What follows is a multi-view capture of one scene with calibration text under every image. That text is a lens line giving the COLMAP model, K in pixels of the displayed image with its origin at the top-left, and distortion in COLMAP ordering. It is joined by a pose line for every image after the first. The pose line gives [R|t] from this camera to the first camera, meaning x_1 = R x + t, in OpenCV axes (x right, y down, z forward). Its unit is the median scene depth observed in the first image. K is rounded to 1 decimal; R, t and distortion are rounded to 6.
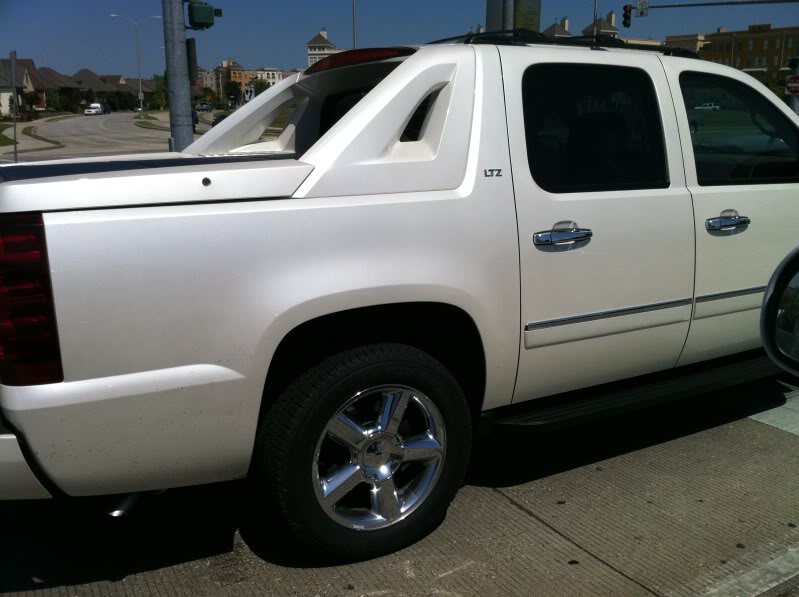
lens RADIAL K [[691.2, 0, 399.5], [0, 691.2, 298.5], [0, 0, 1]] dist [0.005744, -0.059514]
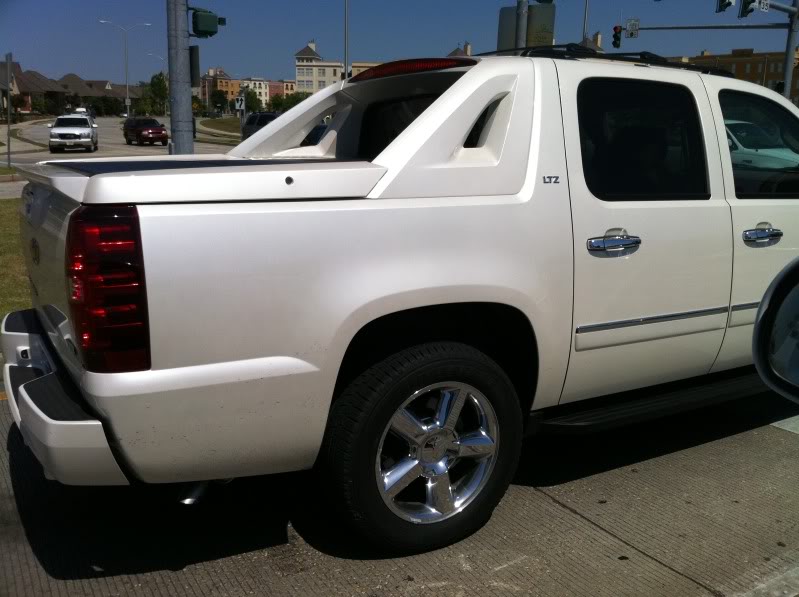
lens RADIAL K [[686.2, 0, 398.4], [0, 686.2, 294.2], [0, 0, 1]] dist [0.010093, -0.062602]
pose [[0.999571, 0.022599, 0.018648, -0.107493], [-0.022192, 0.999517, -0.021742, 0.017170], [-0.019130, 0.021319, 0.999590, -0.024523]]
